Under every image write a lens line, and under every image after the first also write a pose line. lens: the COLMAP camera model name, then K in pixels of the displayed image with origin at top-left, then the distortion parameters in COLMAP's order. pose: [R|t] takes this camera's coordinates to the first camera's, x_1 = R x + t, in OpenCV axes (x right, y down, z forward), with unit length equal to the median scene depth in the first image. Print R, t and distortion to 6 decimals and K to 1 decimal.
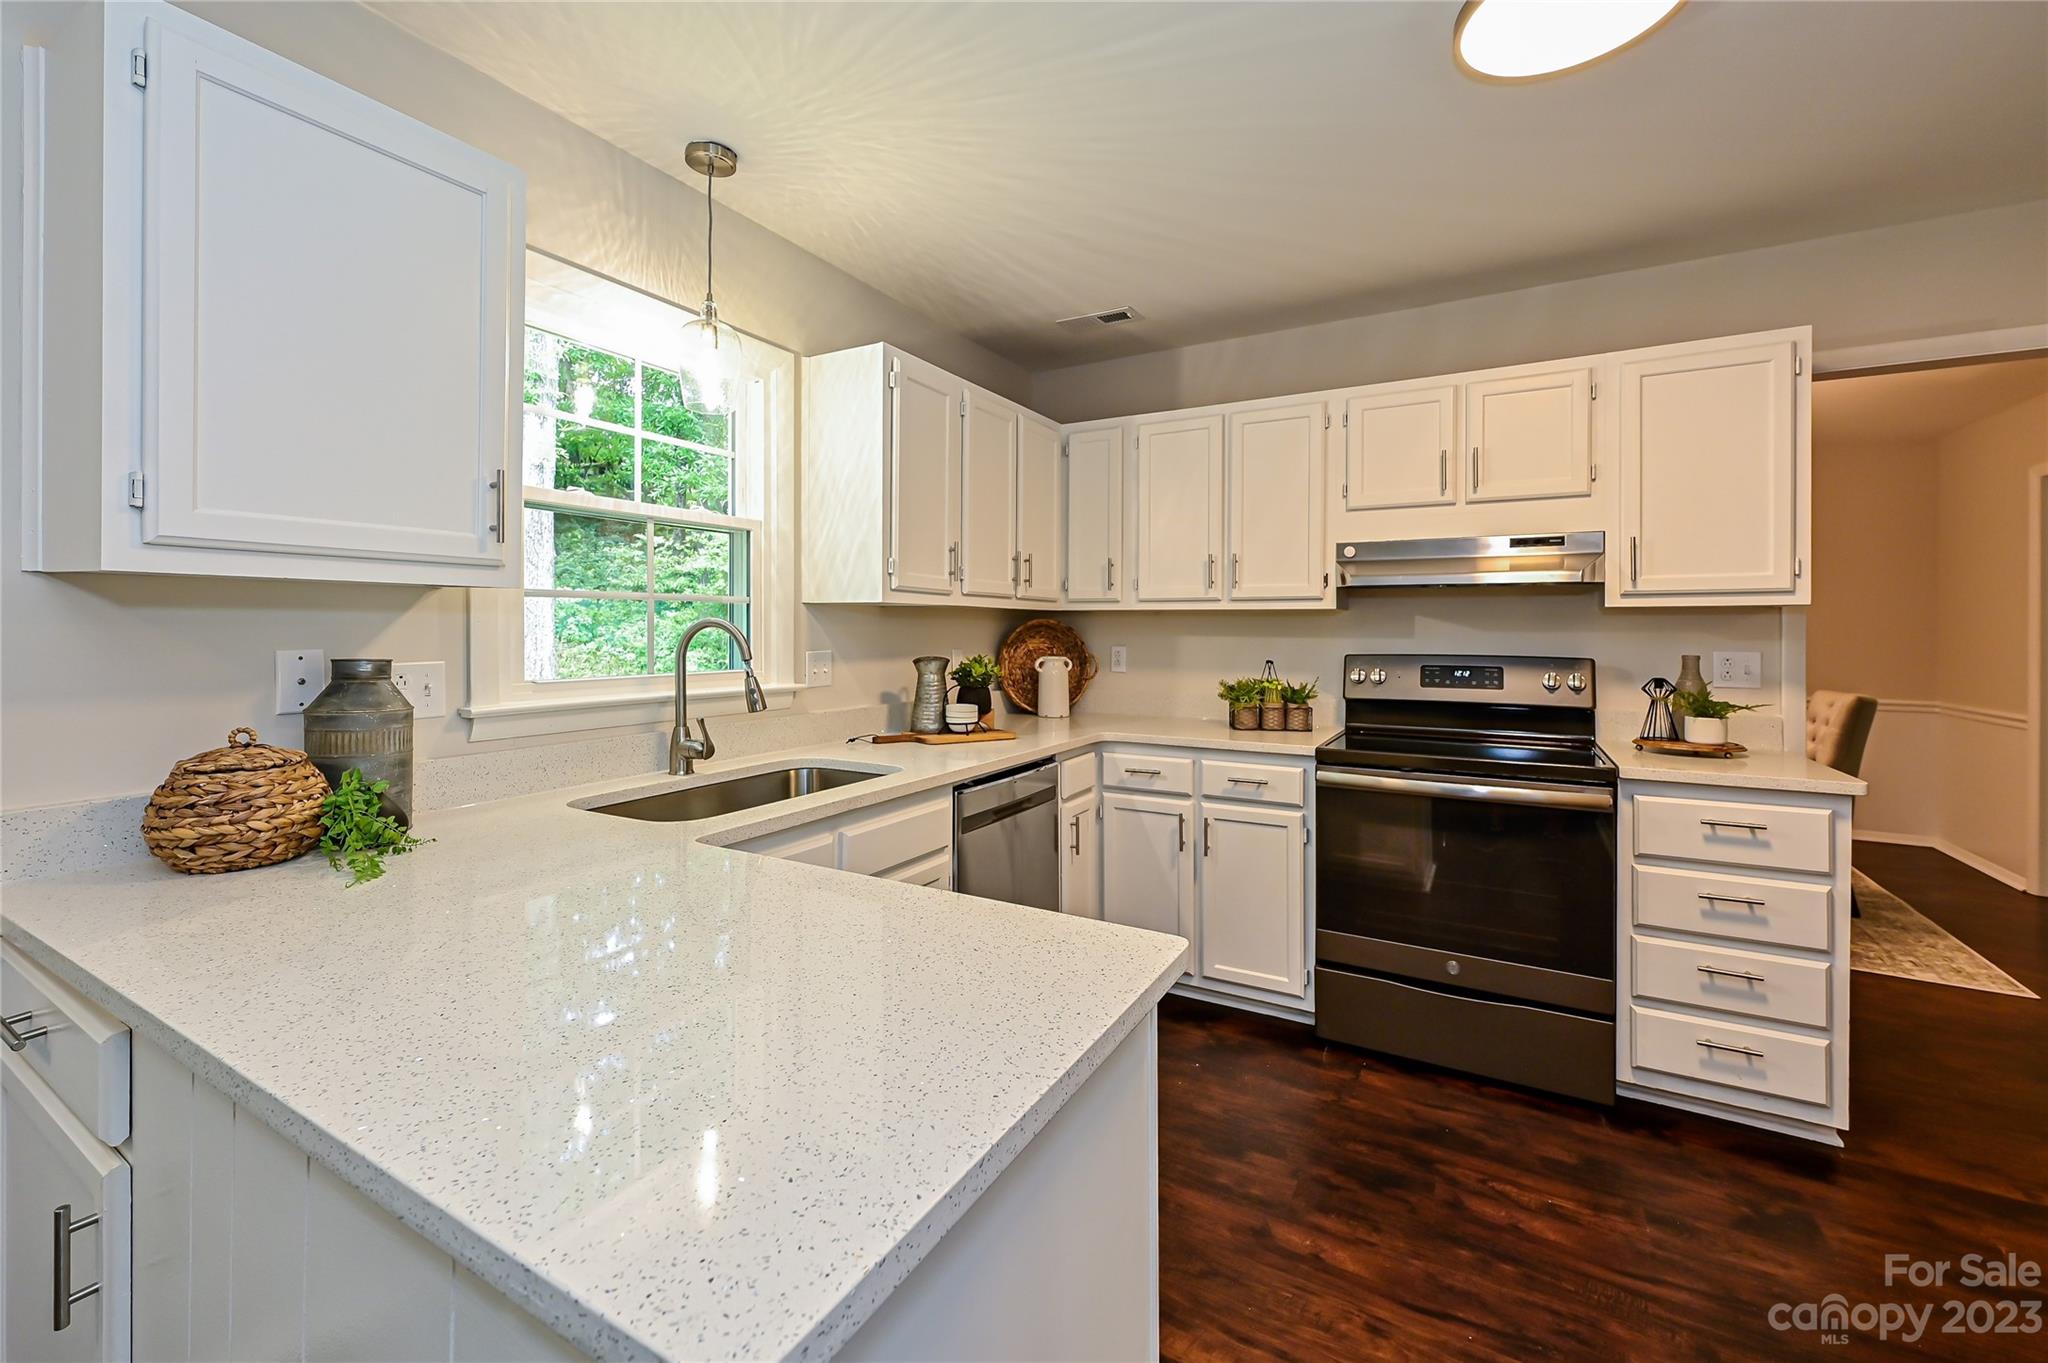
lens RADIAL K [[831.4, 0, 1029.4], [0, 831.4, 621.3], [0, 0, 1]] dist [0.003260, 0.000229]
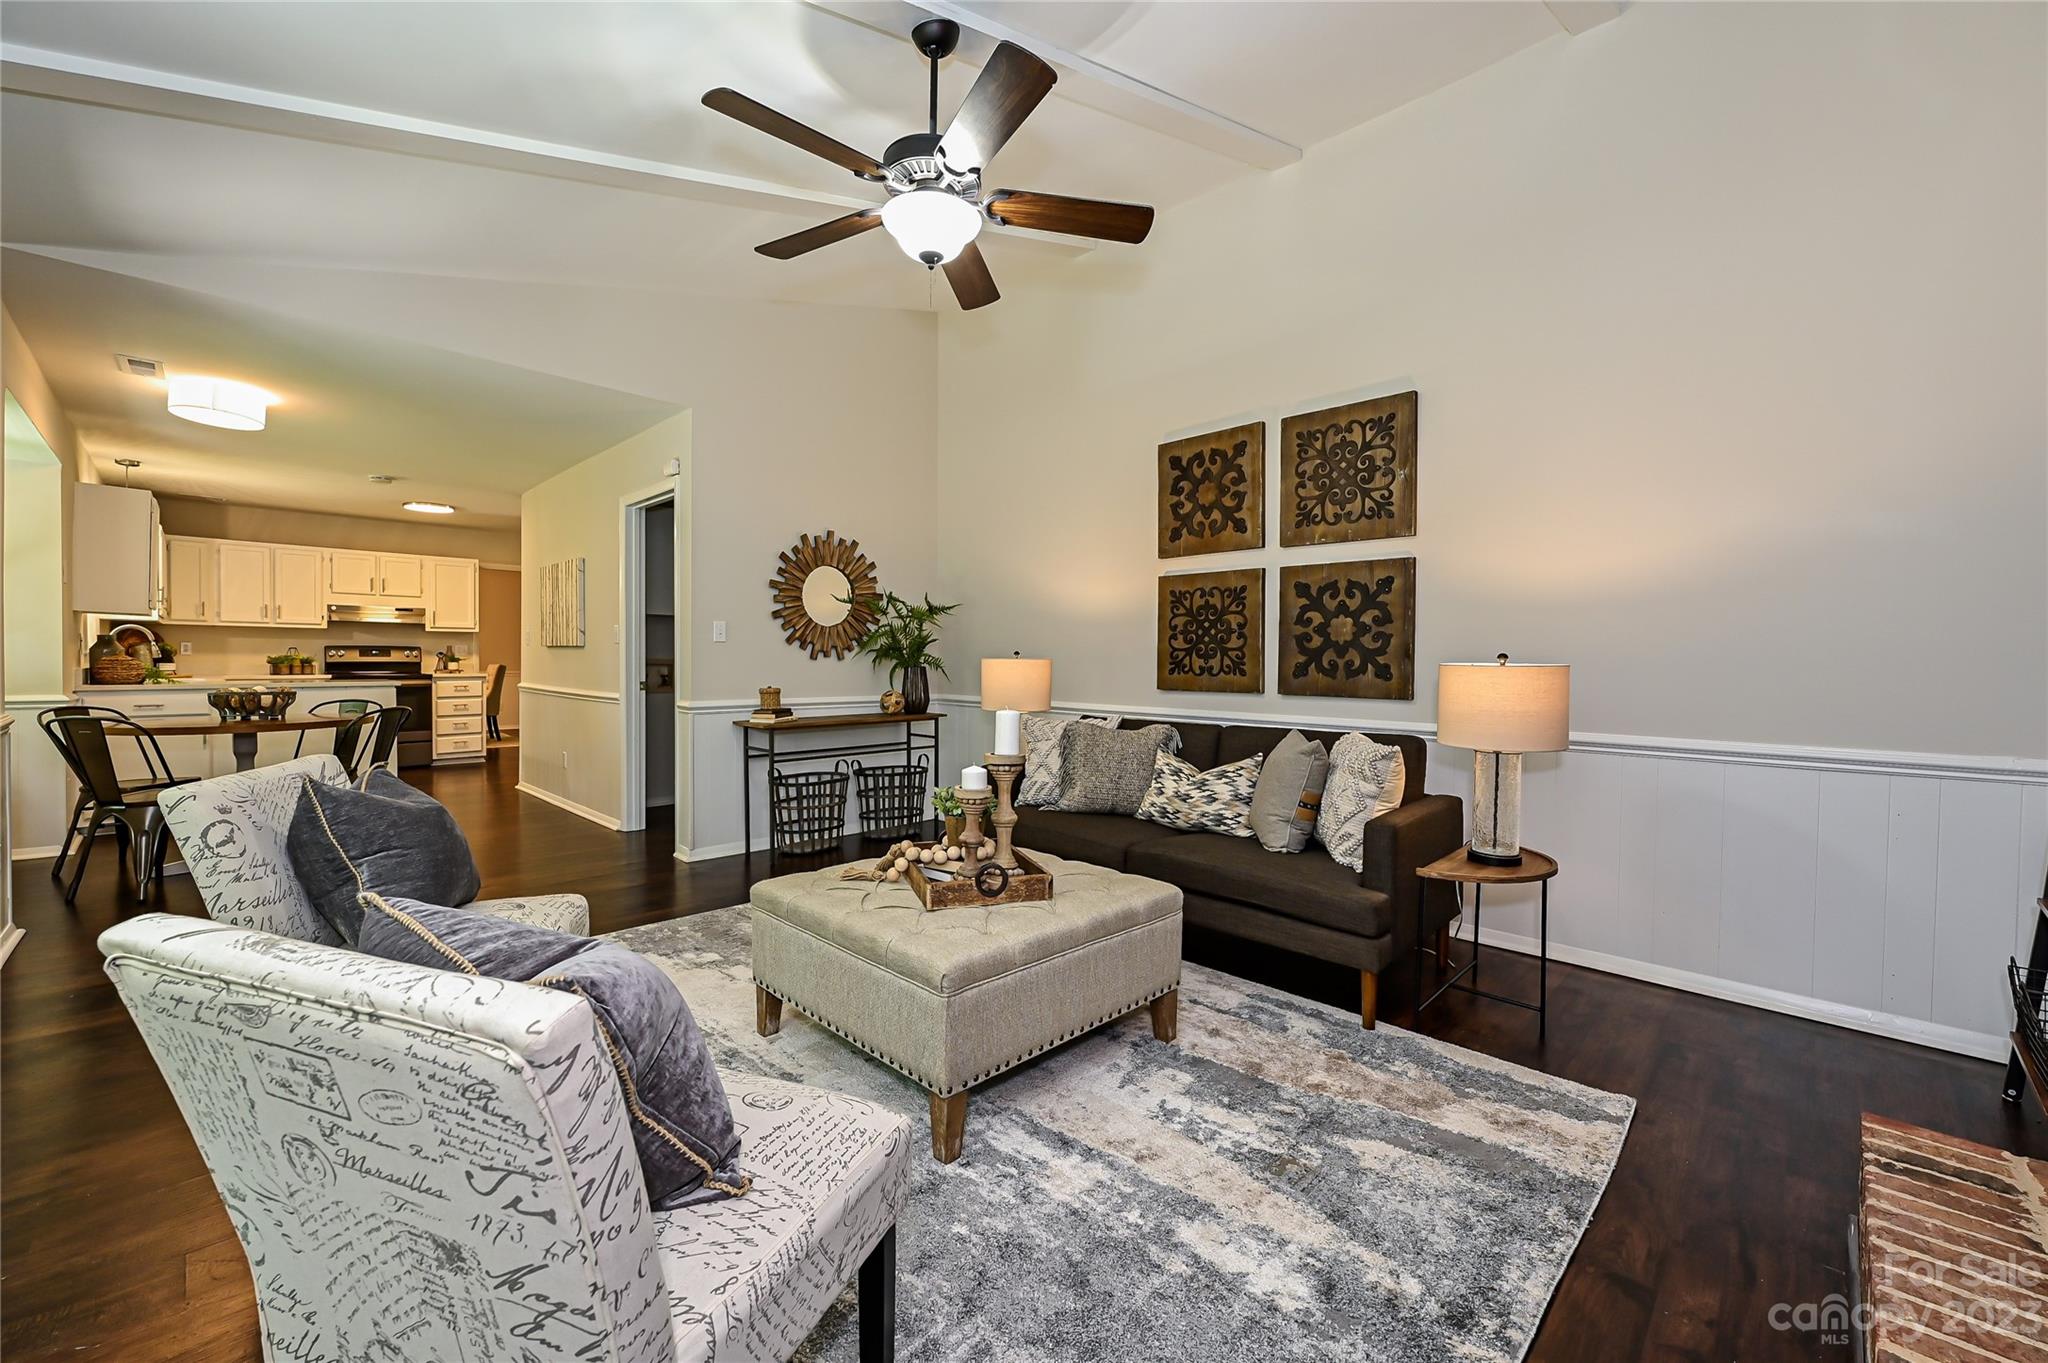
lens RADIAL K [[831.4, 0, 1033.8], [0, 831.4, 678.2], [0, 0, 1]] dist [0.003260, 0.000229]
pose [[0.248432, -0.016398, 0.968510, -1.797398], [-0.004625, 0.999825, 0.018114, 0.093259], [-0.968638, -0.008980, 0.248313, -2.035046]]
